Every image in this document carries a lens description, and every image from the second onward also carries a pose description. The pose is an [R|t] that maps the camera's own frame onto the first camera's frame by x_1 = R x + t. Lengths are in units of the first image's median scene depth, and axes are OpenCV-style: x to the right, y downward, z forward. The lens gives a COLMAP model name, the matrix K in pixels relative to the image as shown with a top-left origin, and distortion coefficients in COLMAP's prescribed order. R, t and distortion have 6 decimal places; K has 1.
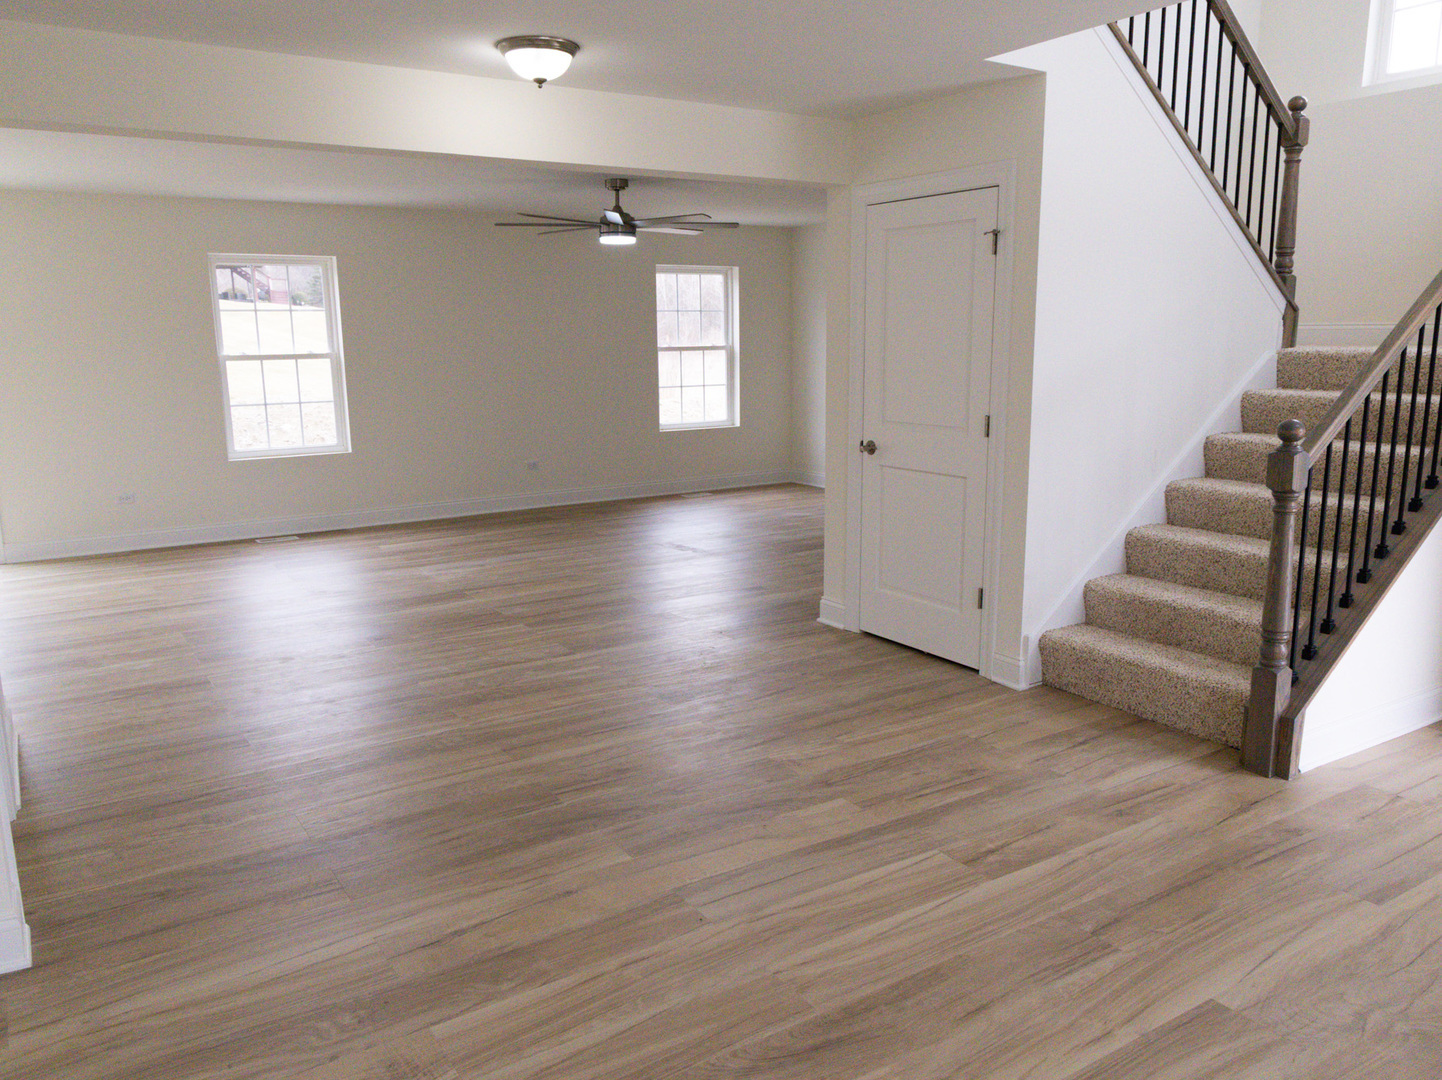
lens RADIAL K [[1129.1, 0, 721.0], [0, 1129.1, 540.0], [0, 0, 1]] dist [0.014553, -0.001701]
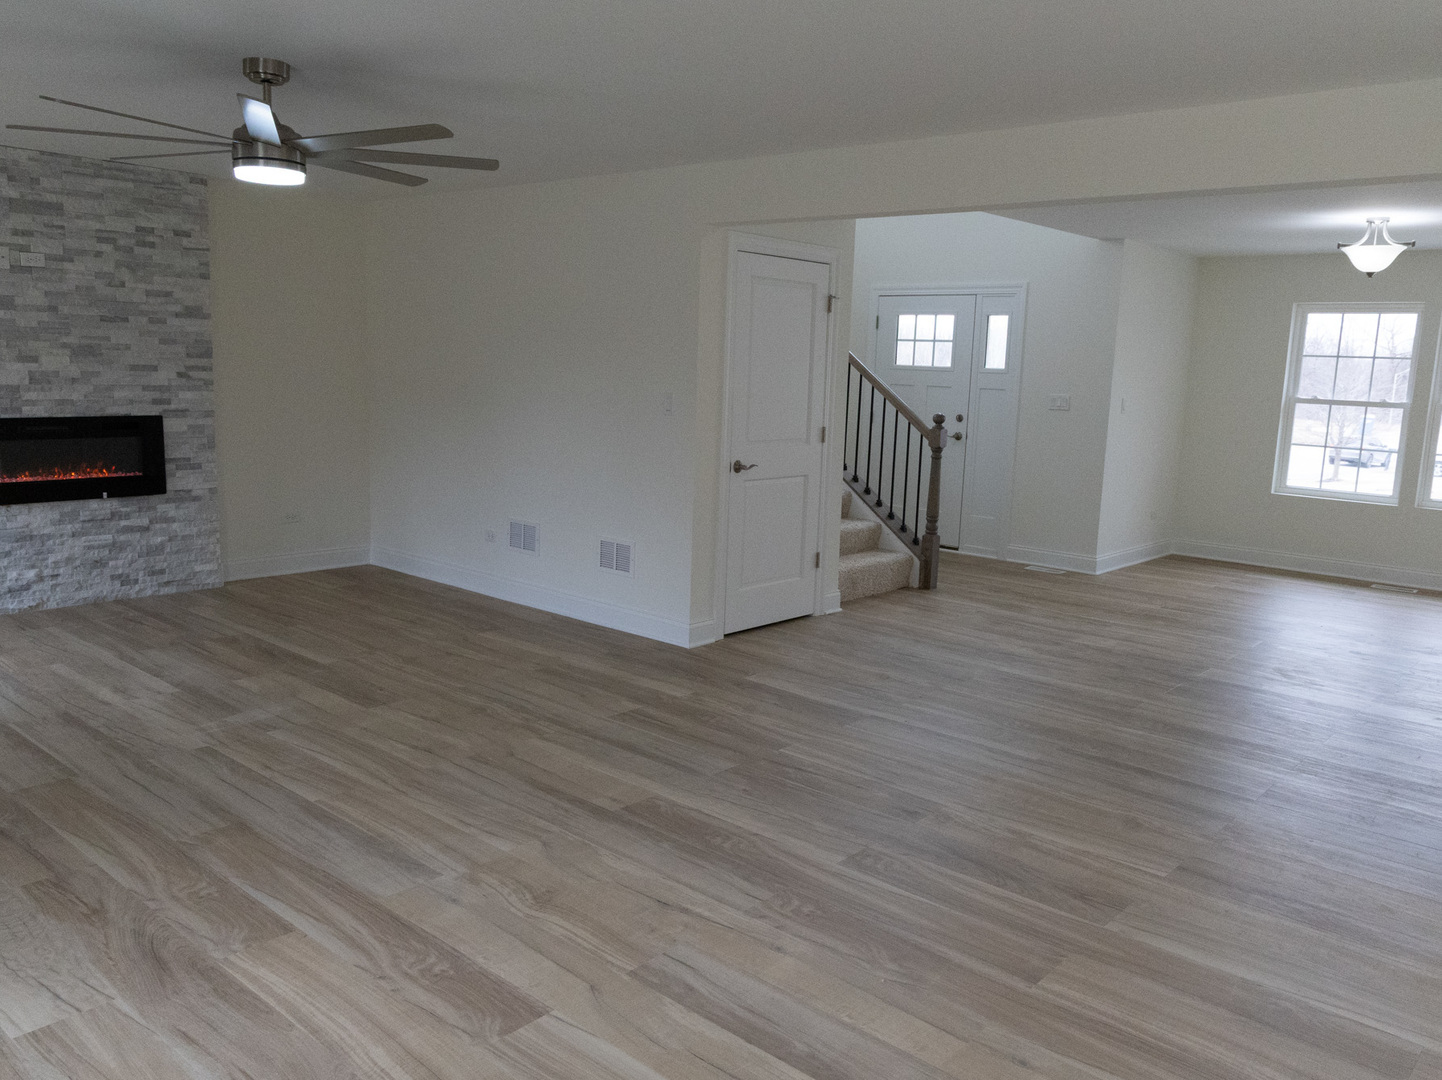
lens RADIAL K [[1129.1, 0, 721.0], [0, 1129.1, 540.0], [0, 0, 1]] dist [0.014553, -0.001701]
pose [[-0.273096, -0.148266, 0.950492, -0.910459], [0.150169, 0.969368, 0.194357, -0.224818], [-0.950194, 0.195813, -0.242465, 1.262365]]
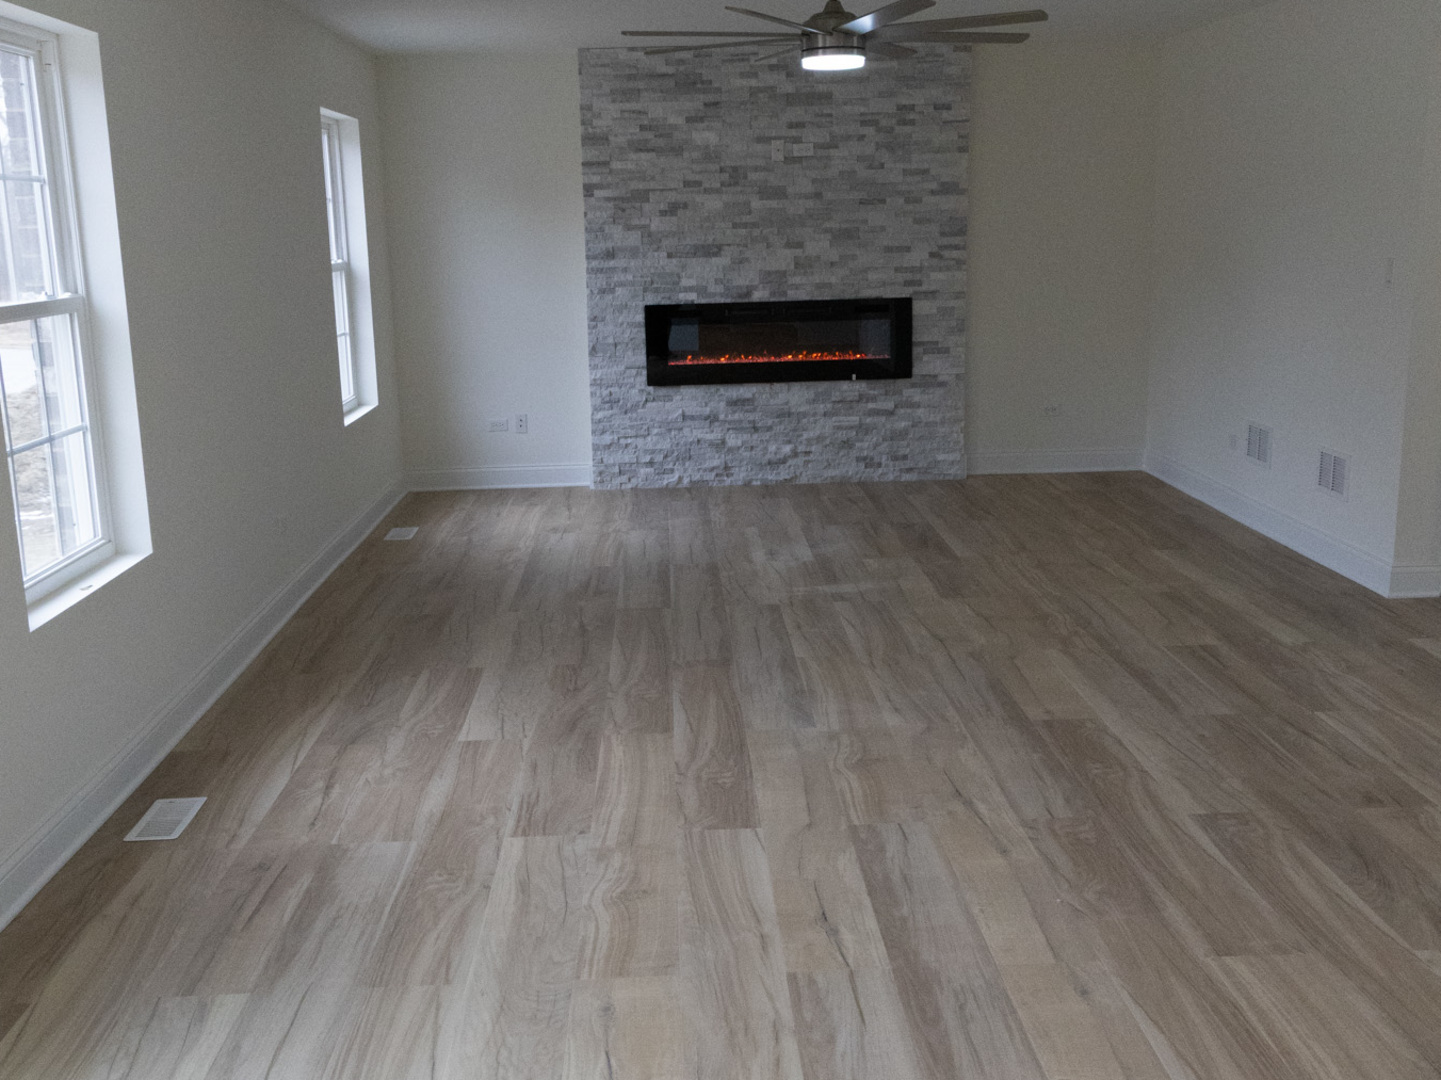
lens RADIAL K [[1505.7, 0, 720.5], [0, 1505.7, 540.0], [0, 0, 1]] dist [0.003725, -0.011695]
pose [[0.508269, -0.179025, 0.842385, -1.045486], [0.175691, 0.979138, 0.102081, -0.158585], [-0.843087, 0.096114, 0.529119, 0.885973]]
